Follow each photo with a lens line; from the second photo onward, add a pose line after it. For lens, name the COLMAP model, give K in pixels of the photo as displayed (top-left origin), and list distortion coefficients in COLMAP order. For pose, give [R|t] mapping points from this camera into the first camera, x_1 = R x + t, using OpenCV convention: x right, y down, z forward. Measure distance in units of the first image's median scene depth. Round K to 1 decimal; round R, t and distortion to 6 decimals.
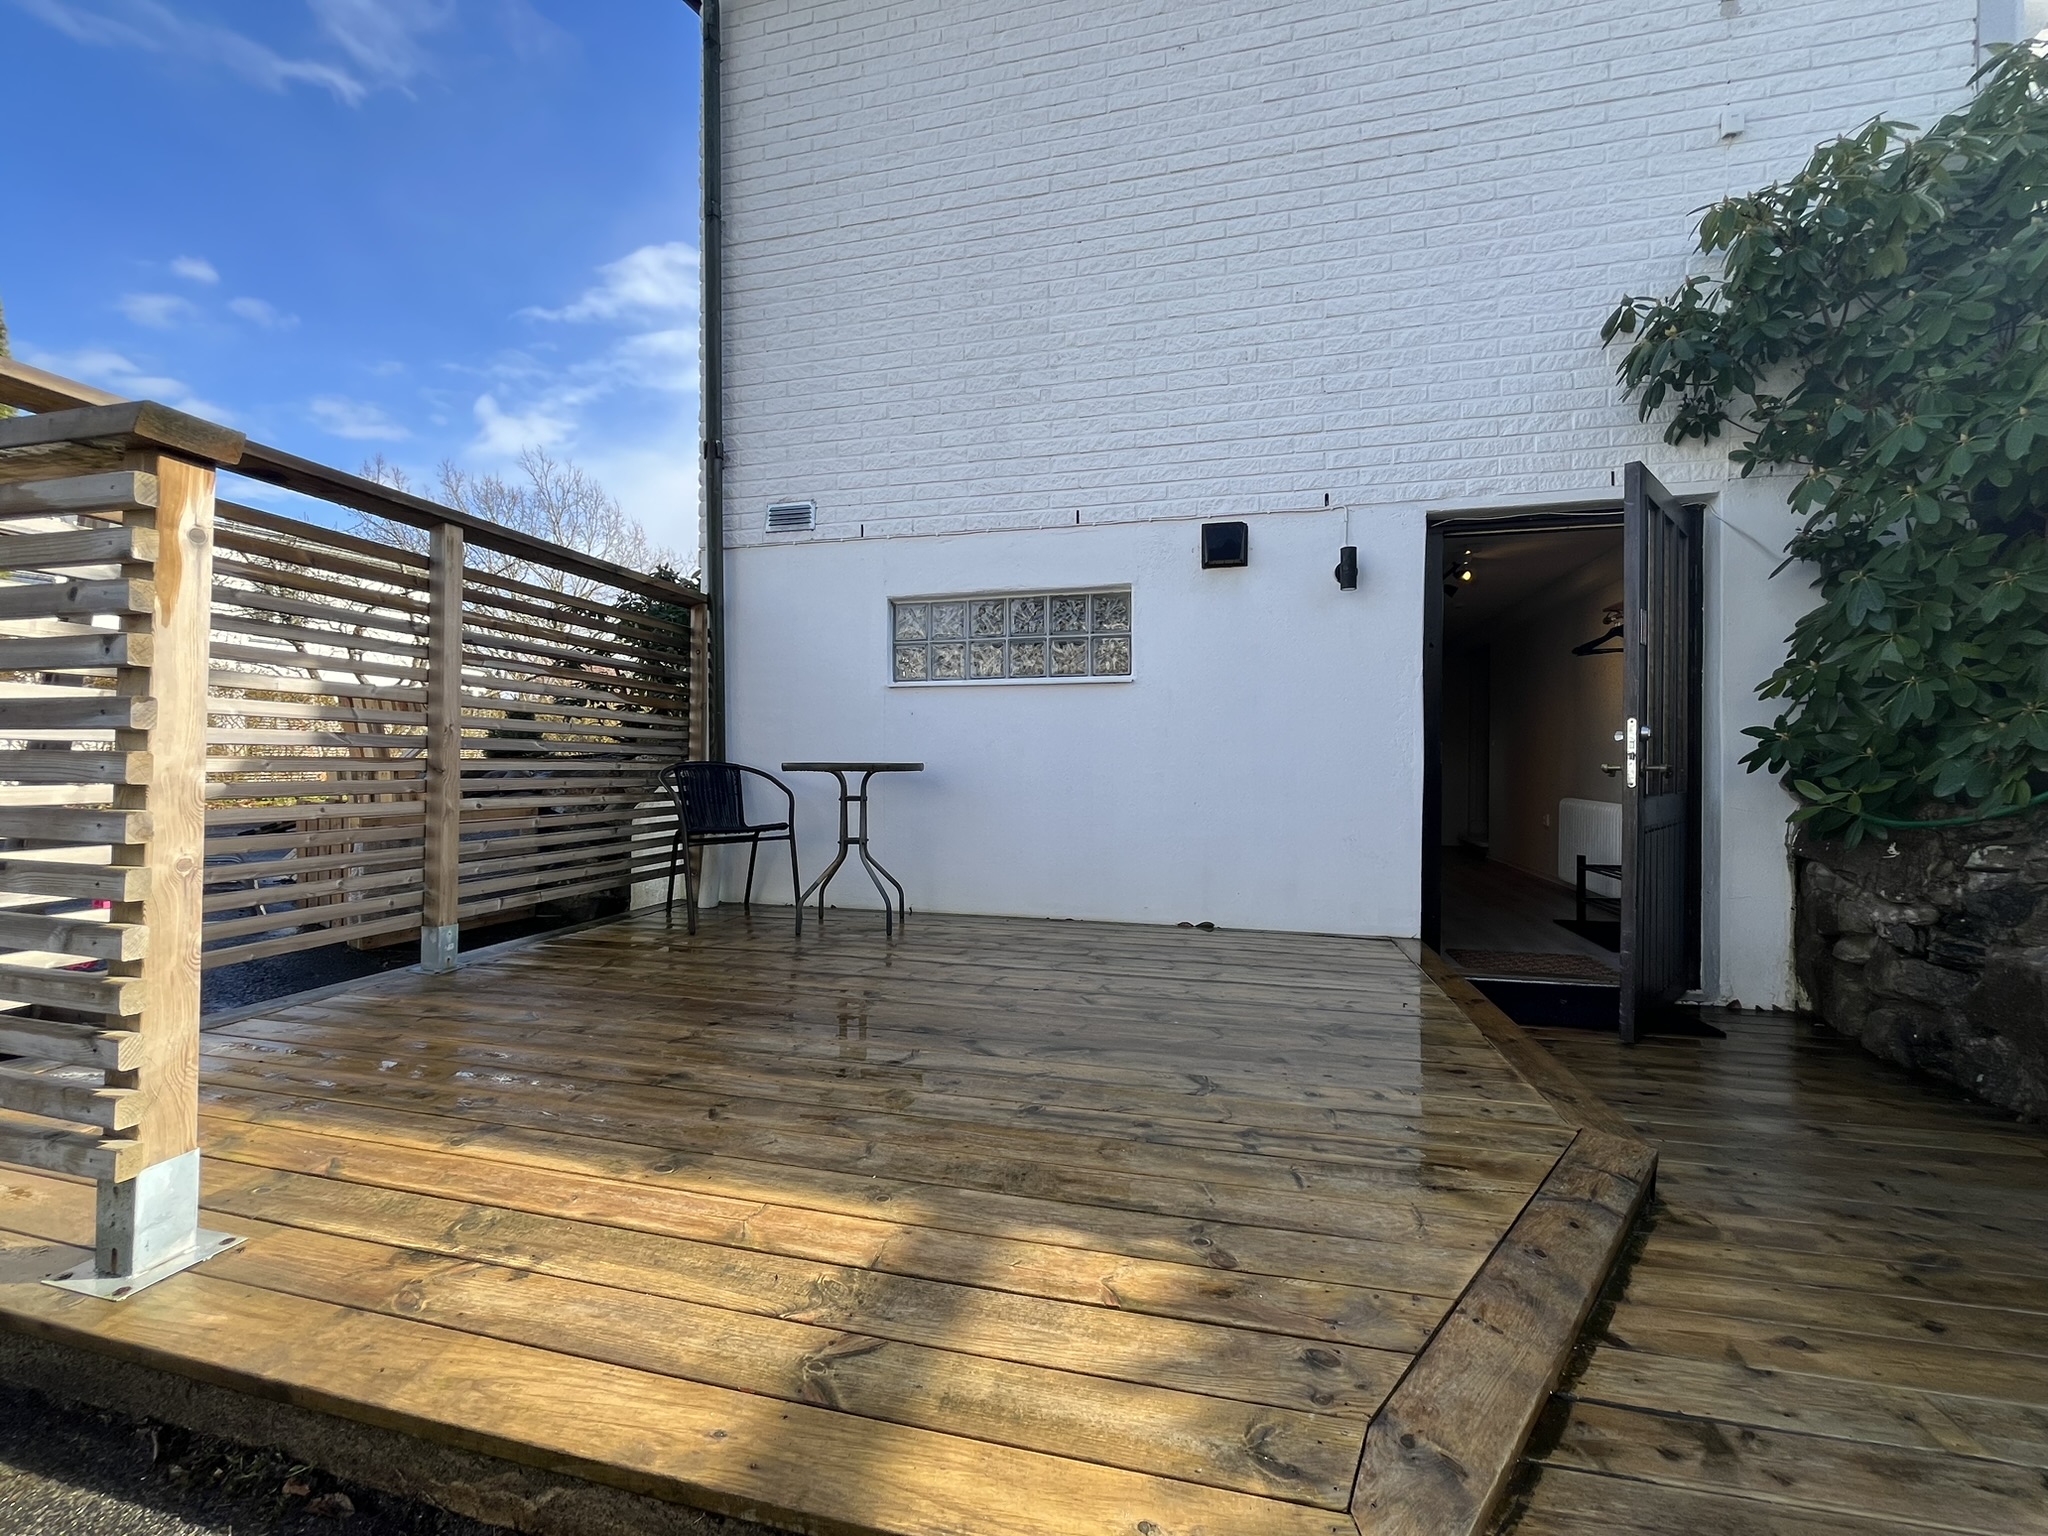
lens RADIAL K [[819.4, 0, 1023.8], [0, 819.4, 761.1], [0, 0, 1]] dist [-0.001904, -0.000496]
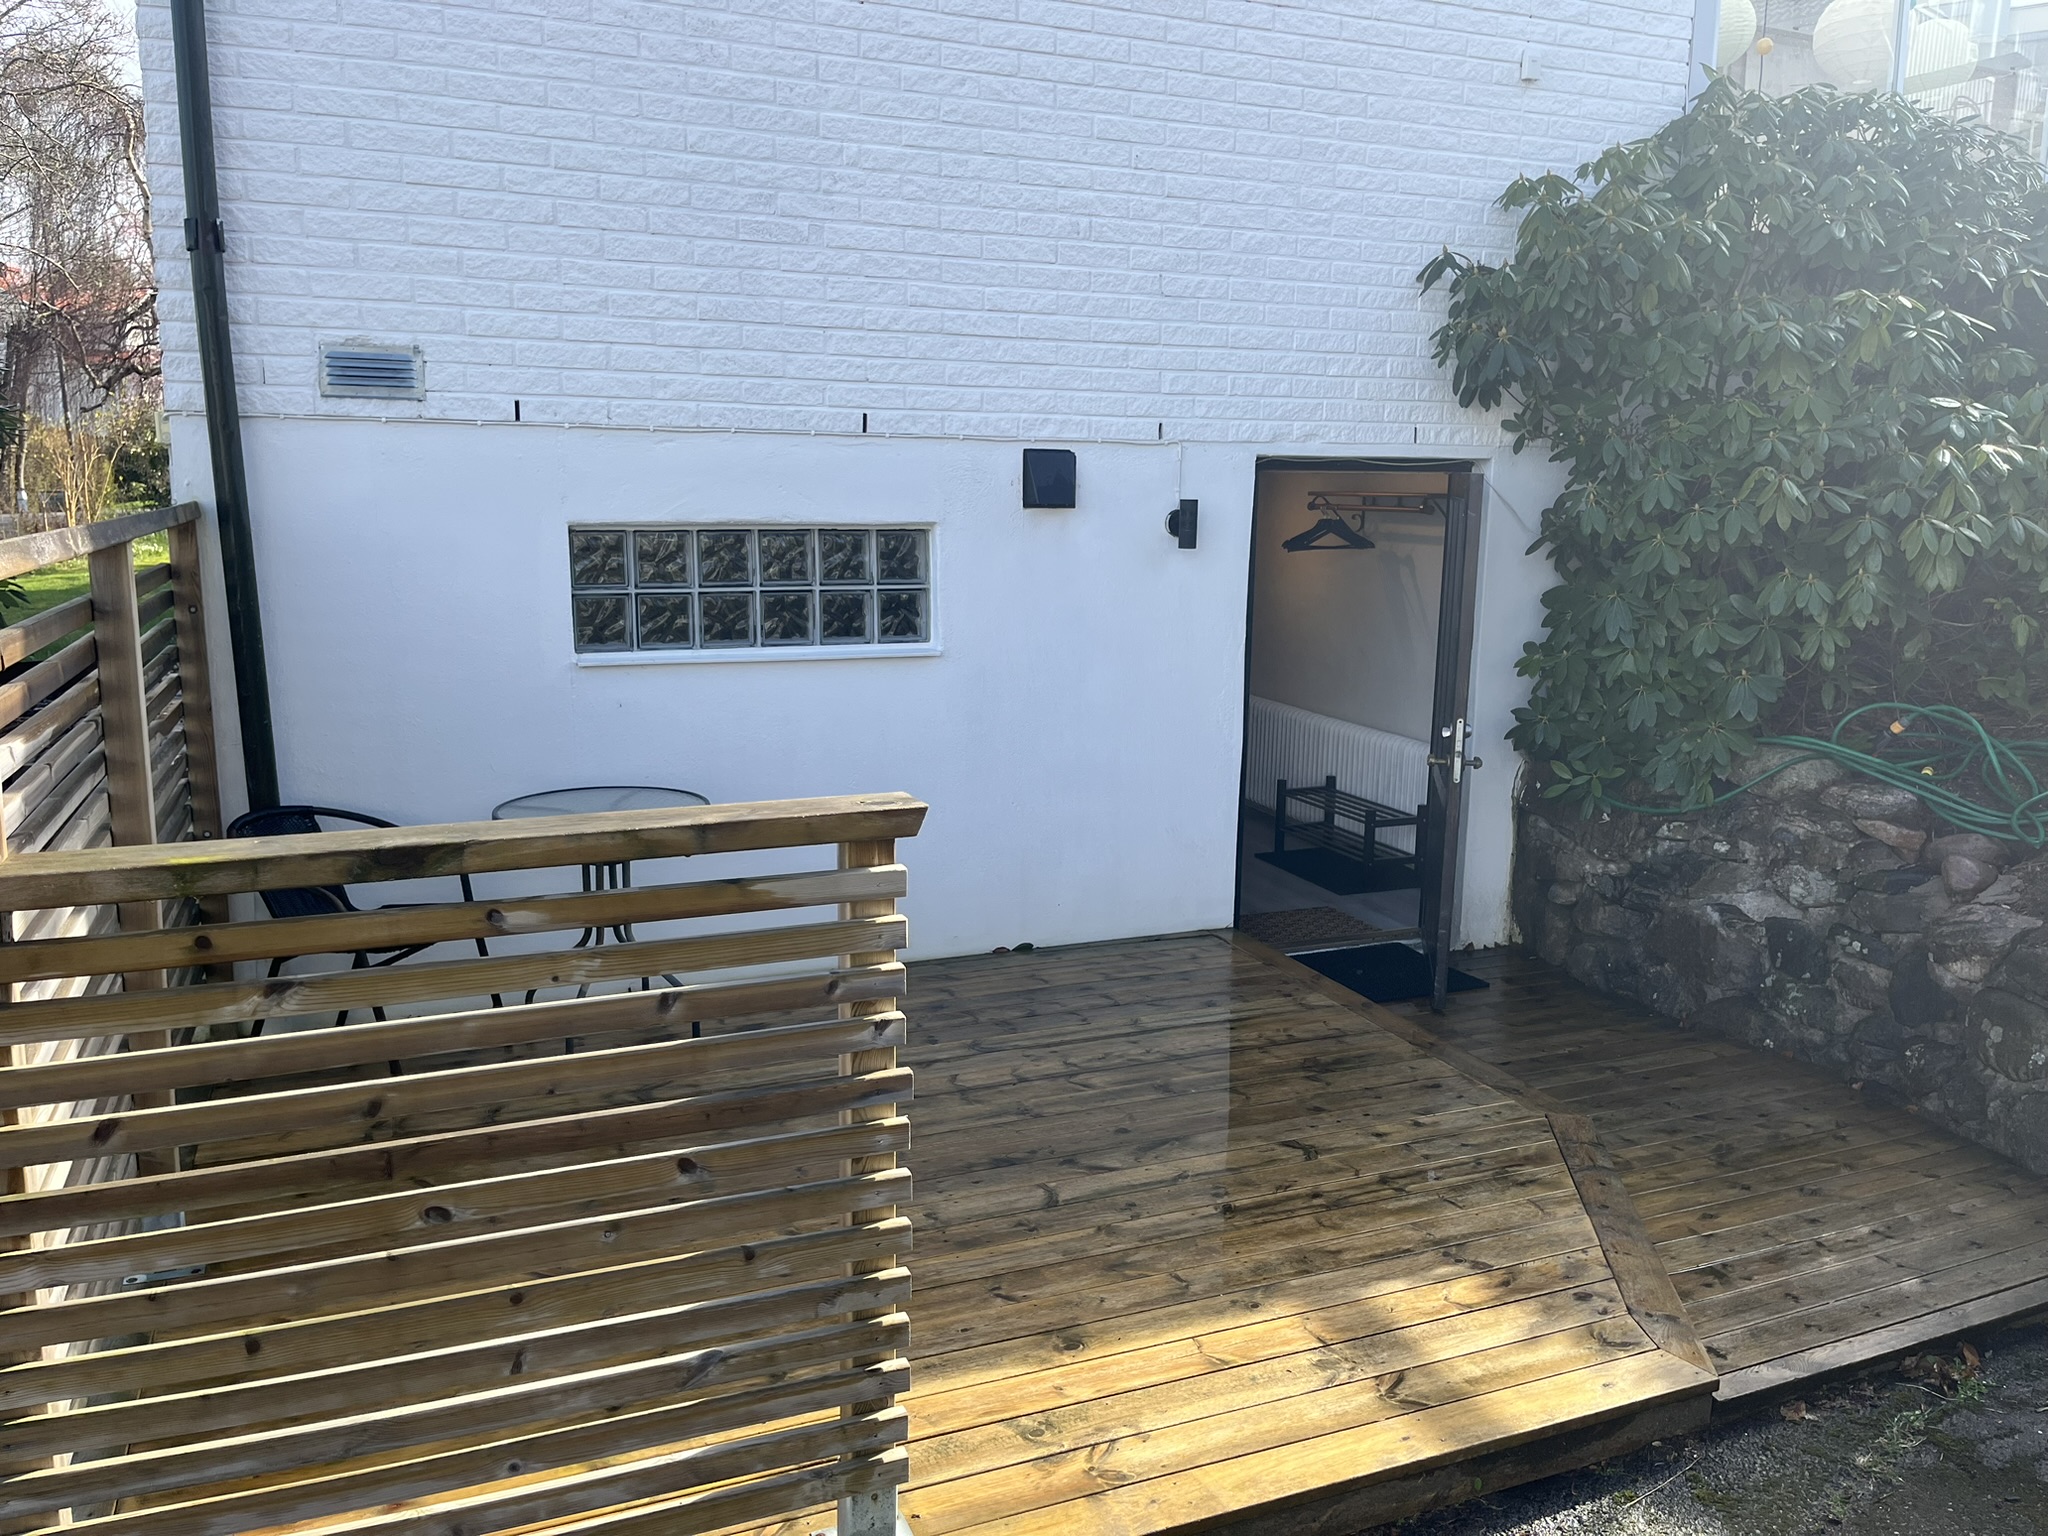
lens RADIAL K [[1551.8, 0, 1029.7], [0, 1551.8, 767.6], [0, 0, 1]] dist [0.036792, -0.004240]
pose [[0.806742, -0.103119, 0.581836, -0.731967], [-0.010020, 0.982126, 0.187956, -0.299112], [-0.590819, -0.157462, 0.791290, -0.229885]]
